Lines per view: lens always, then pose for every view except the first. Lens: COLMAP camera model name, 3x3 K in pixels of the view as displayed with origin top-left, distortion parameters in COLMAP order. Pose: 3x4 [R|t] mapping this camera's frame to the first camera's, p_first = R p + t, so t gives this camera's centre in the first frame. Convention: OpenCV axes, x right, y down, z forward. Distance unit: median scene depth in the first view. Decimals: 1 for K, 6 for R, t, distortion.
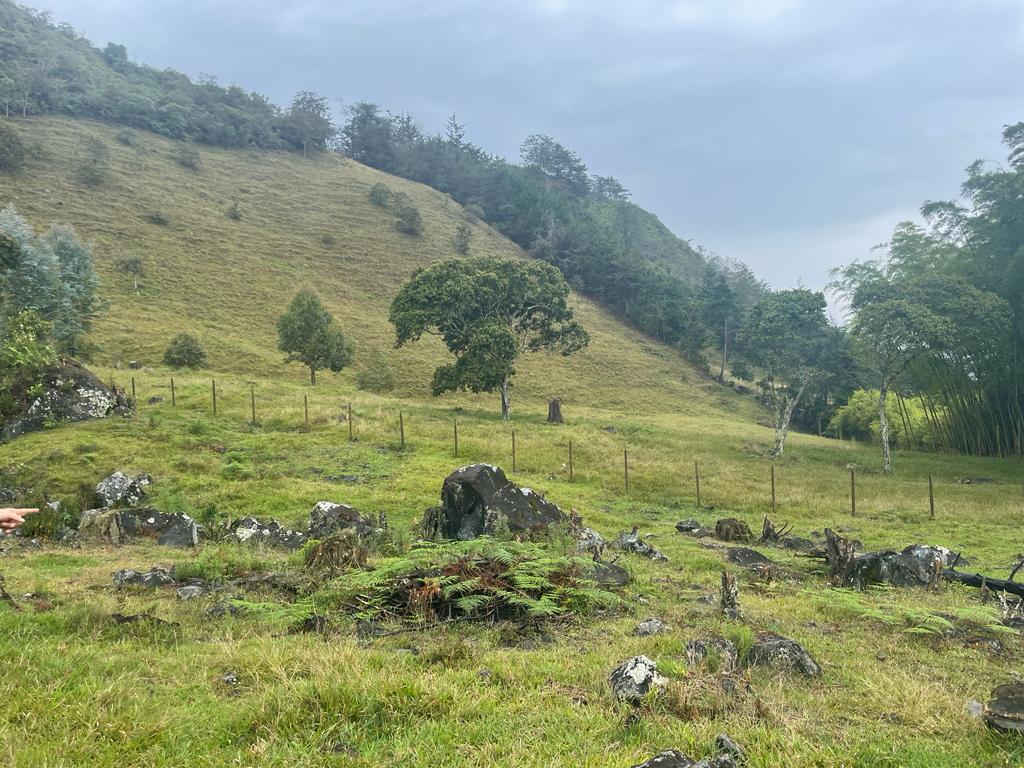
lens RADIAL K [[773.4, 0, 519.4], [0, 773.4, 392.6], [0, 0, 1]] dist [0.092487, -0.126480]
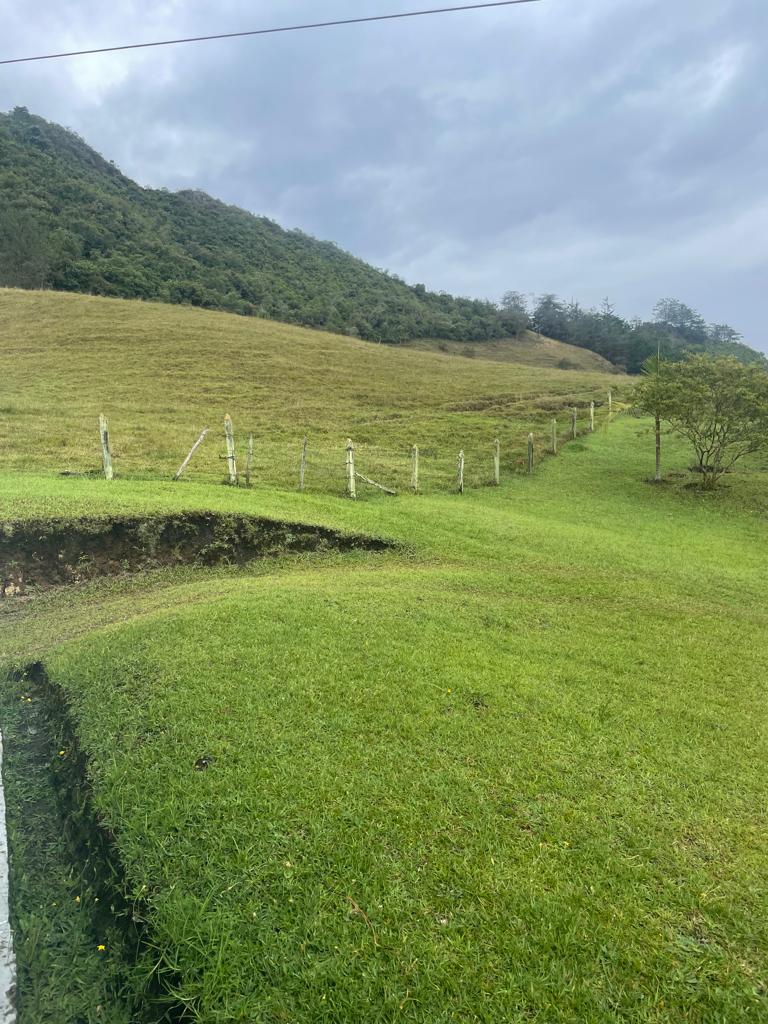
lens RADIAL K [[748.6, 0, 390.0], [0, 748.6, 513.3], [0, 0, 1]] dist [0.055647, -0.081543]
pose [[0.948833, 0.045666, -0.312460, -0.010150], [-0.037043, 0.998753, 0.033481, 0.027215], [0.313600, -0.020193, 0.949341, -0.605607]]
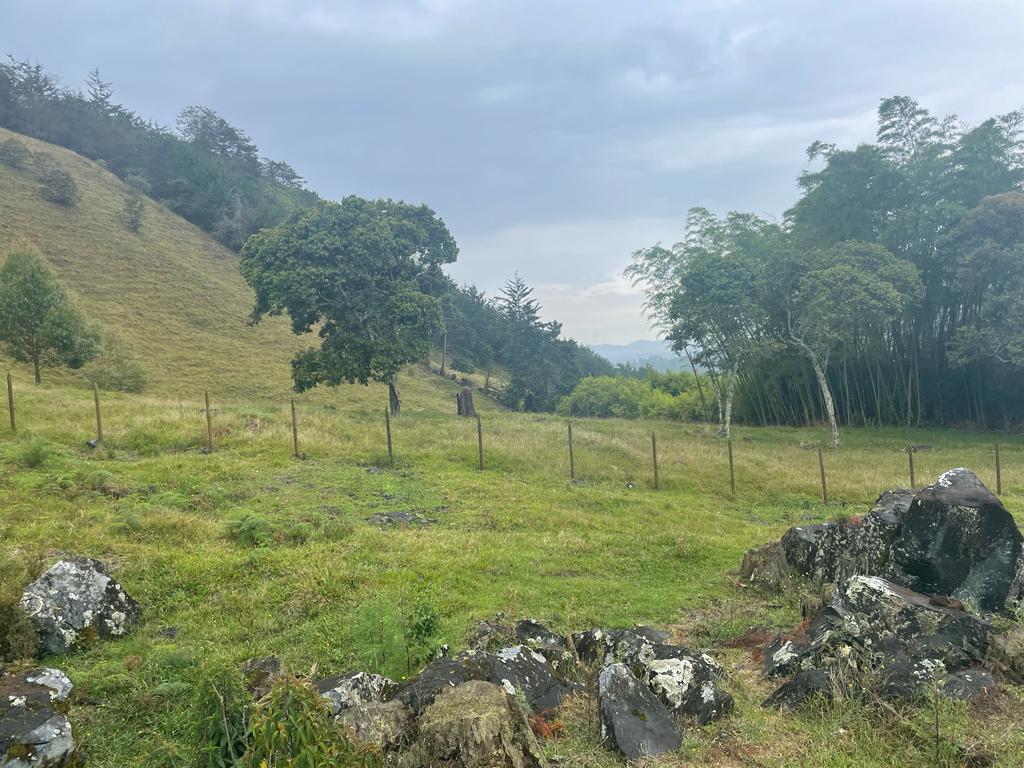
lens RADIAL K [[773.4, 0, 520.4], [0, 773.4, 392.2], [0, 0, 1]] dist [0.092487, -0.126480]
pose [[0.905911, -0.043963, 0.421180, -0.050620], [0.043532, 0.998995, 0.010644, 0.001286], [-0.421225, 0.008692, 0.906915, 0.055155]]
